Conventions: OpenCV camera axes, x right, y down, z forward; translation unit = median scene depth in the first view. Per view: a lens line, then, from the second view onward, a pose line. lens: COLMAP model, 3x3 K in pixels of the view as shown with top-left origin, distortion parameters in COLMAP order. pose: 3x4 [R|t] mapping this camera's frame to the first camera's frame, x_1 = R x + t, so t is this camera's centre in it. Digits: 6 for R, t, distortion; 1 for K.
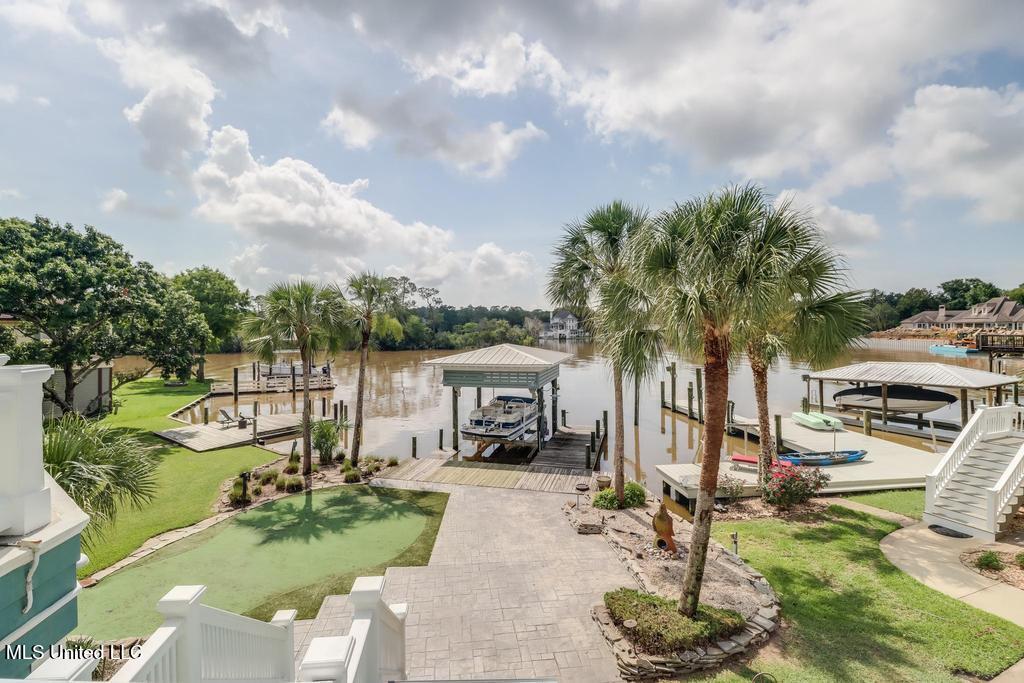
lens RADIAL K [[476.1, 0, 510.6], [0, 476.1, 328.4], [0, 0, 1]] dist [-0.000456, -0.014209]
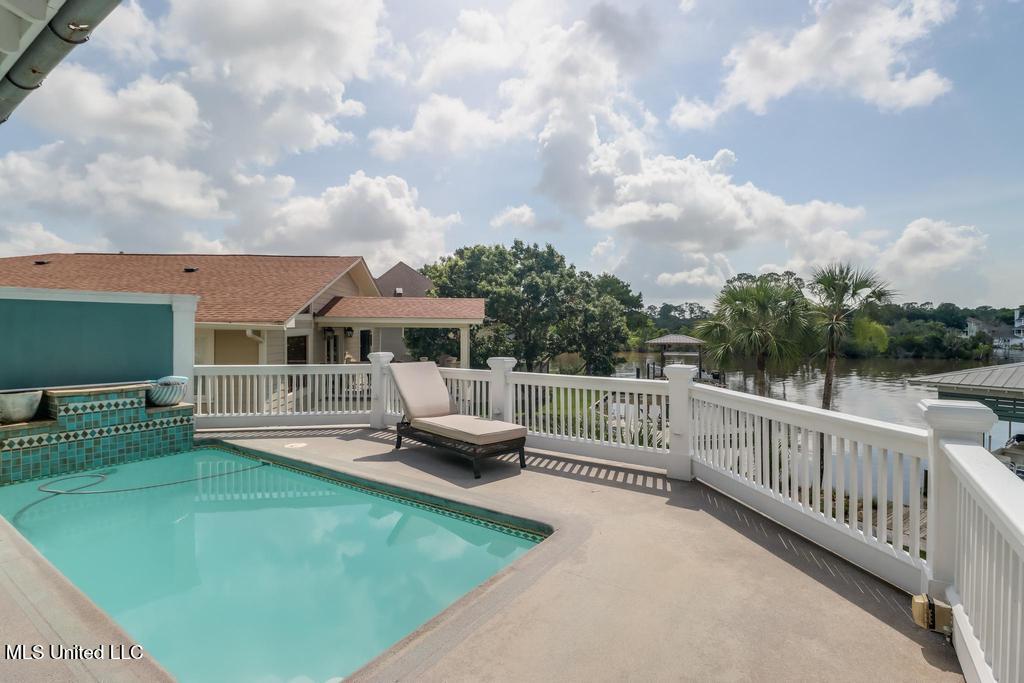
lens RADIAL K [[492.3, 0, 514.7], [0, 492.3, 325.9], [0, 0, 1]] dist [0.000825, -0.012293]
pose [[0.763613, 0.004727, -0.645657, -0.161336], [-0.010064, 0.999939, -0.004583, -0.004209], [0.645596, 0.009998, 0.763614, -0.002552]]
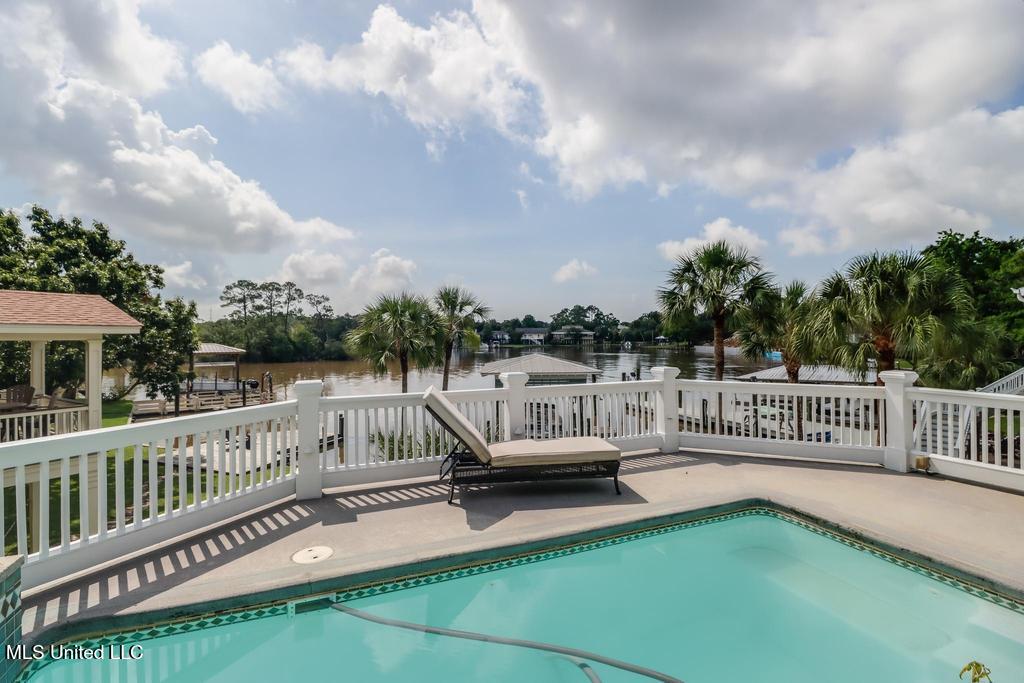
lens RADIAL K [[476.1, 0, 510.6], [0, 476.1, 328.4], [0, 0, 1]] dist [-0.000456, -0.014209]
pose [[0.960174, 0.004153, 0.279372, -0.423775], [0.001139, 0.999823, -0.018776, -0.006128], [-0.279401, 0.018347, 0.959999, -0.034635]]
